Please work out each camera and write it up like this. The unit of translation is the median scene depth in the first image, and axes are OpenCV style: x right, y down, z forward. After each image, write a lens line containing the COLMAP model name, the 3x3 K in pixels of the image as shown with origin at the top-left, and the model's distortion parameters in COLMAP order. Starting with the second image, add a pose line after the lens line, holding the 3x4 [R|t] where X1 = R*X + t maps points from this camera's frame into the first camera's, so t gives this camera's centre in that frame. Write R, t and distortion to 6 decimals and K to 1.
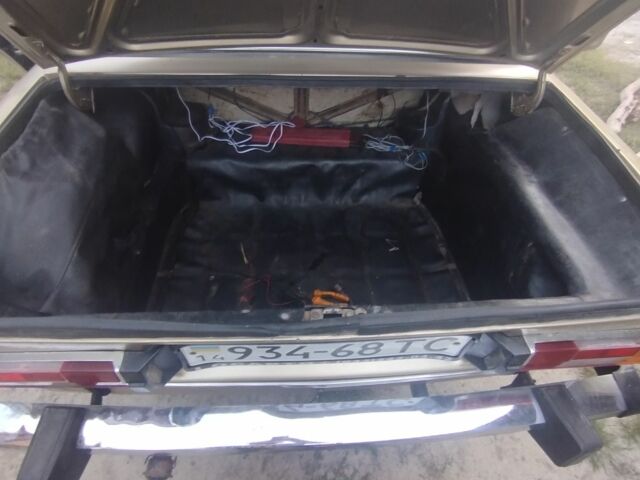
lens RADIAL K [[427.7, 0, 320.0], [0, 427.7, 240.0], [0, 0, 1]] dist [-0.036789, 0.000524]
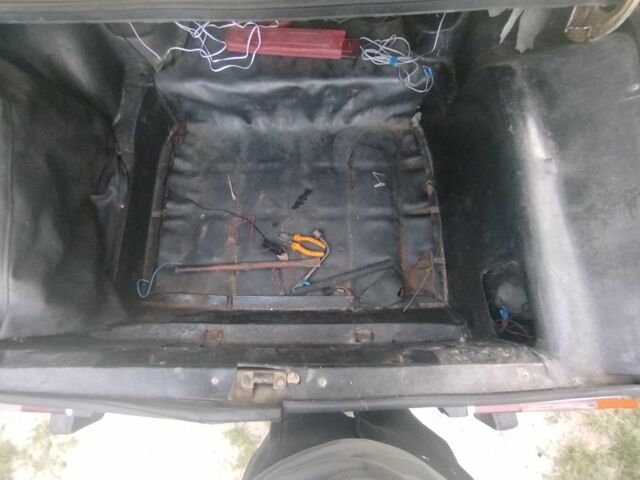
lens RADIAL K [[302.8, 0, 320.0], [0, 302.8, 240.0], [0, 0, 1]] dist [-0.001252, 0.000764]
pose [[0.993744, 0.057183, -0.095928, 0.107301], [0.003021, 0.844887, 0.534936, -0.240860], [0.111637, -0.531879, 0.839429, 0.314022]]
